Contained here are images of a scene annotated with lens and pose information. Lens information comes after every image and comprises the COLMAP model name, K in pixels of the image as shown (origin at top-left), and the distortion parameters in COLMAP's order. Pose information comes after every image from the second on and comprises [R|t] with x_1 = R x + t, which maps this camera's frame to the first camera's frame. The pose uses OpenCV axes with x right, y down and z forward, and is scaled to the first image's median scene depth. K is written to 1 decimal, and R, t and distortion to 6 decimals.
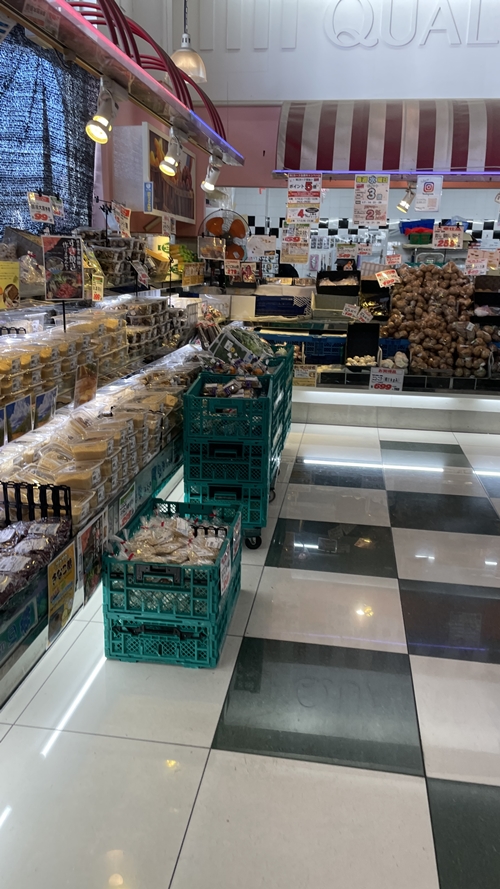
lens RADIAL K [[674.6, 0, 252.9], [0, 674.6, 451.4], [0, 0, 1]] dist [0.058508, -0.008347]
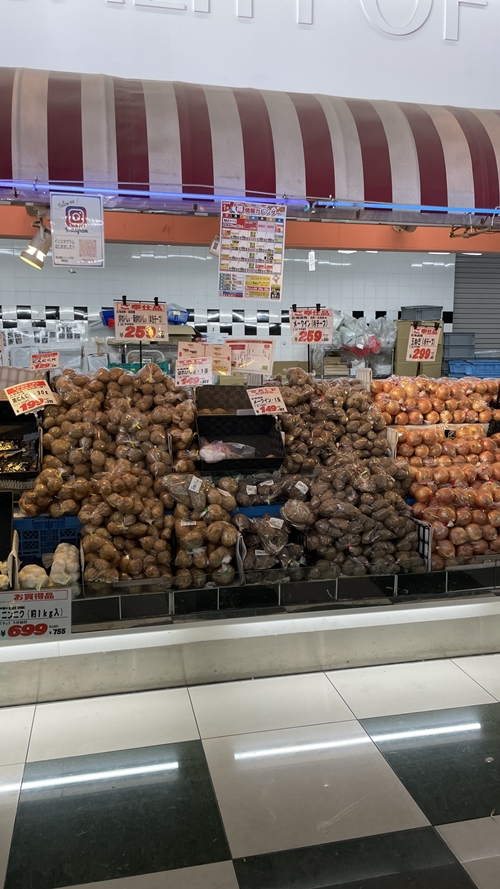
lens RADIAL K [[674.6, 0, 251.3], [0, 674.6, 442.1], [0, 0, 1]] dist [0.058508, -0.008347]
pose [[0.933275, -0.068662, 0.352538, 0.174989], [0.121121, 0.984226, -0.128952, -0.139356], [-0.338124, 0.163047, 0.926870, 0.489560]]
